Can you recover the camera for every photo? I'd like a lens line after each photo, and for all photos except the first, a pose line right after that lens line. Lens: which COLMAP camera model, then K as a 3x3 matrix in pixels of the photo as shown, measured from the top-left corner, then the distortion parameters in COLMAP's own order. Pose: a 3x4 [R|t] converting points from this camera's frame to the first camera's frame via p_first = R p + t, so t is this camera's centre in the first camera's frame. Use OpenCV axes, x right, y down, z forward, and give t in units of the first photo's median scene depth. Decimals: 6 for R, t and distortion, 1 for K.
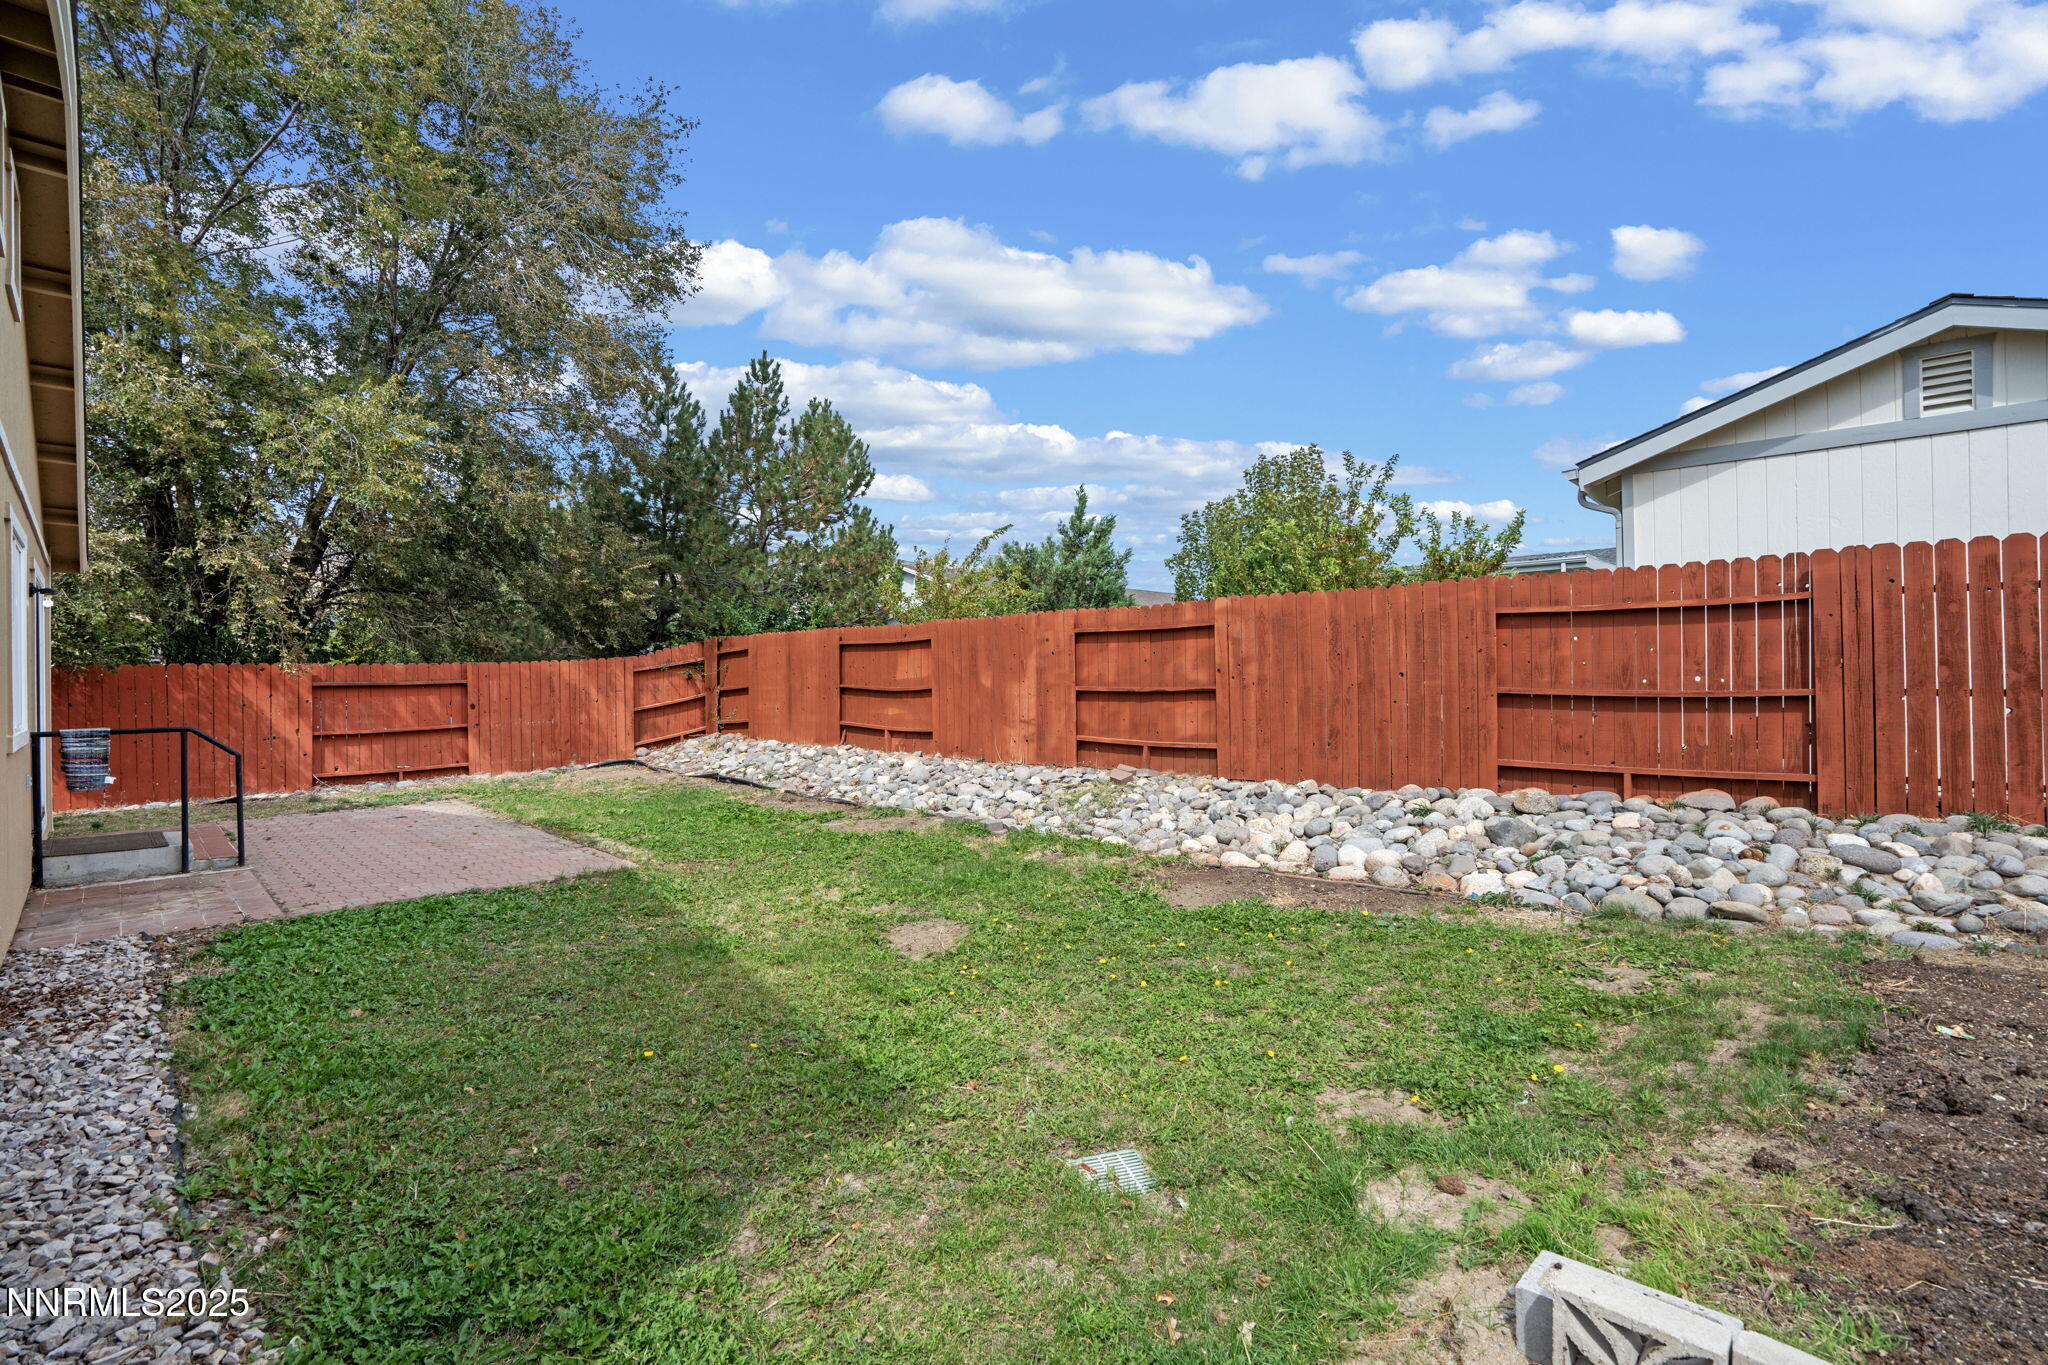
lens RADIAL K [[937.7, 0, 1025.4], [0, 937.7, 677.0], [0, 0, 1]] dist [-0.064968, 0.023871]
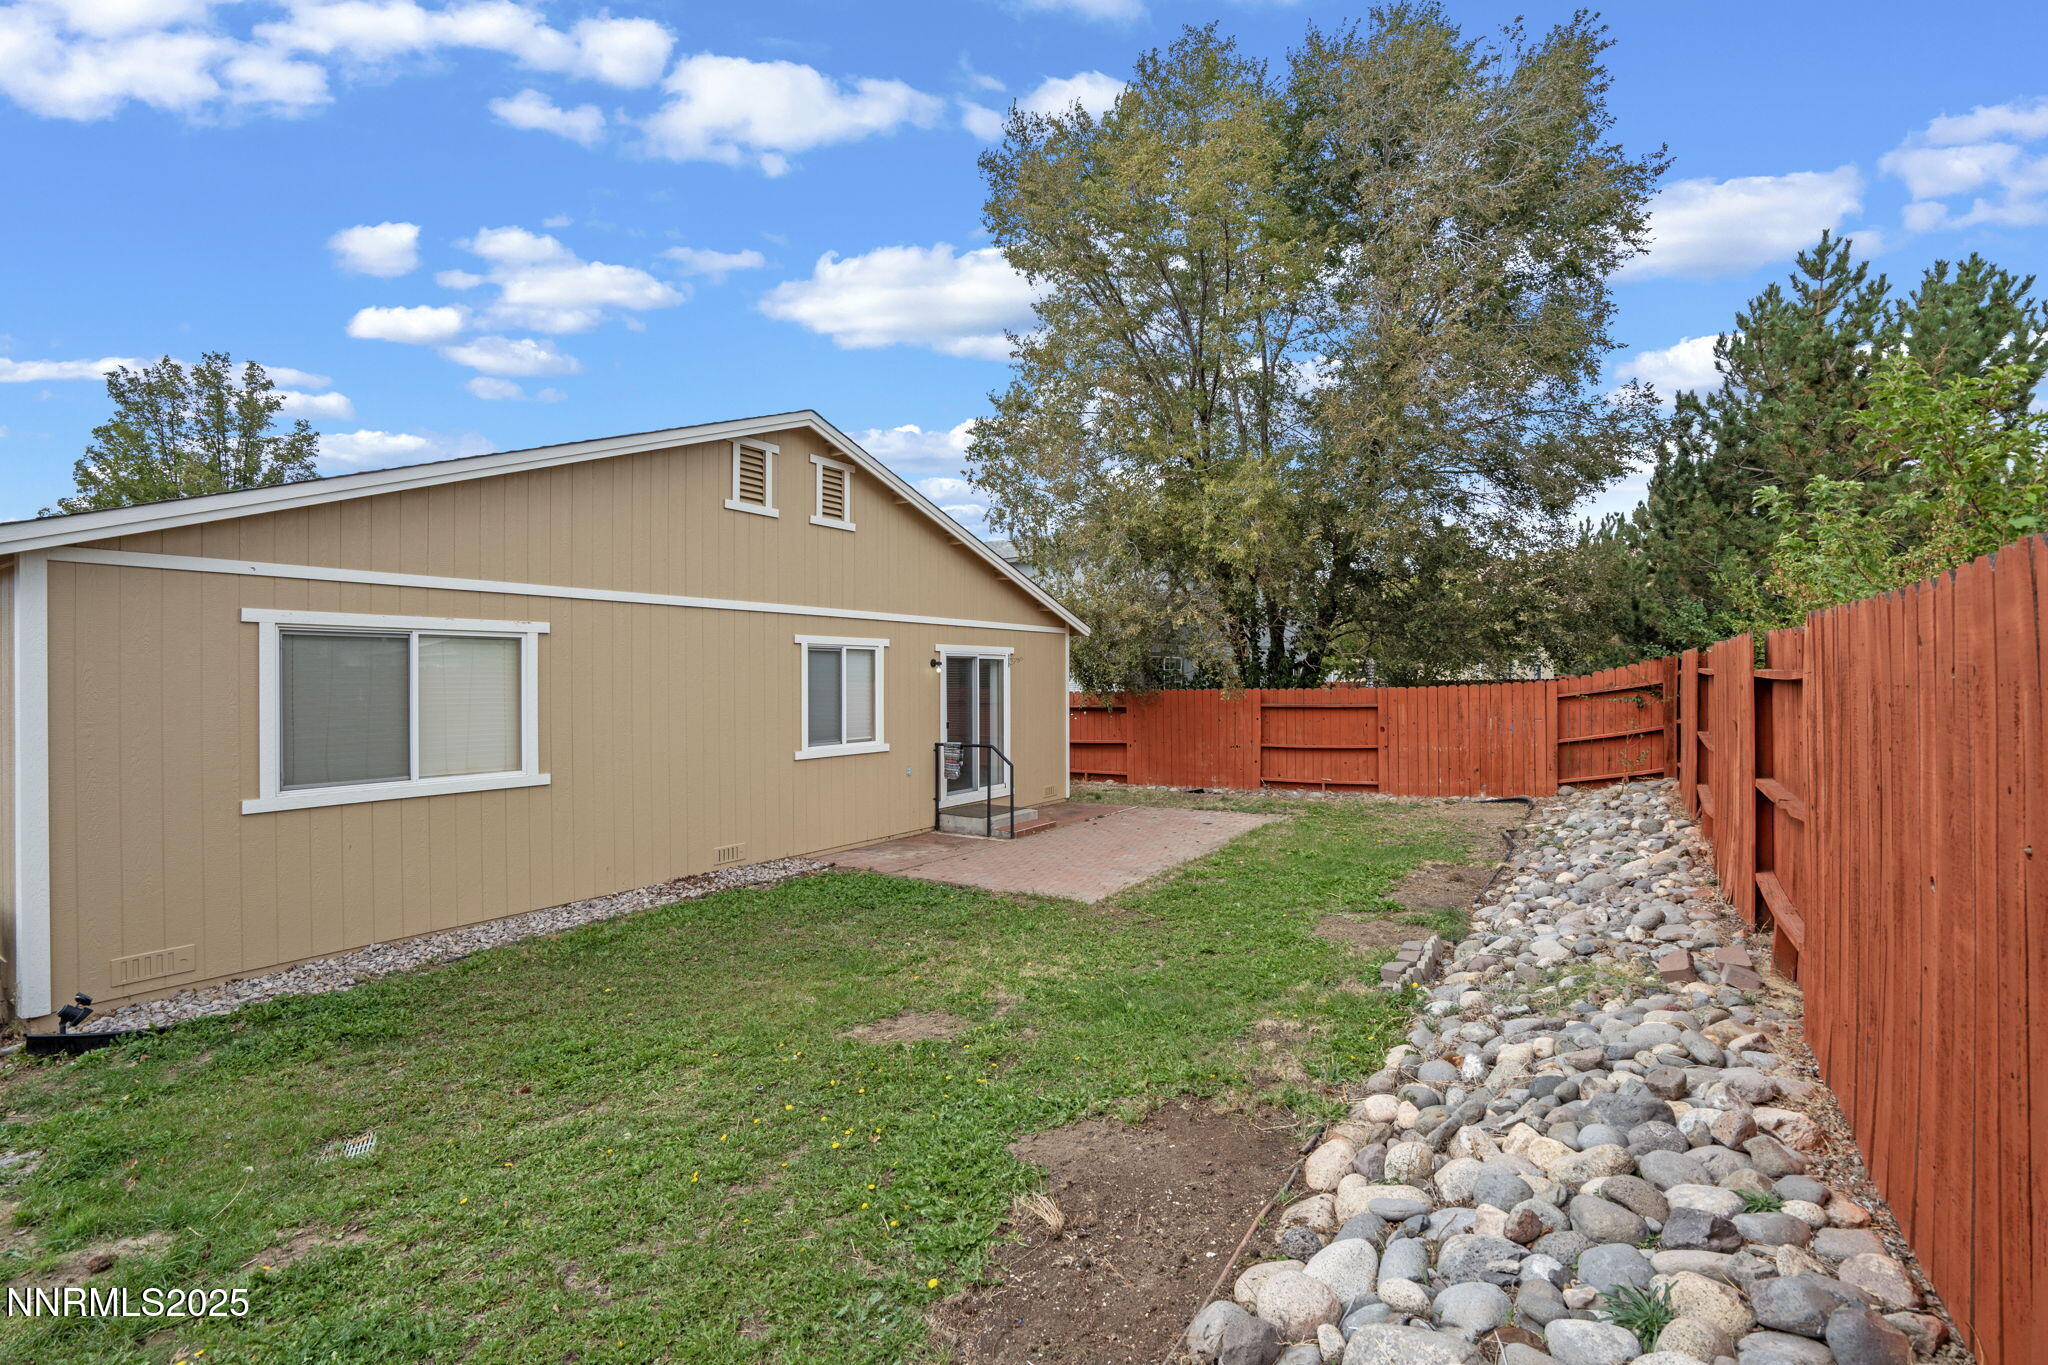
lens RADIAL K [[937.7, 0, 1025.4], [0, 937.7, 677.0], [0, 0, 1]] dist [-0.064968, 0.023871]
pose [[0.204211, 0.009074, -0.978885, 0.381831], [0.006250, 0.999925, 0.010572, -0.044580], [0.978907, -0.008277, 0.204139, 0.409003]]
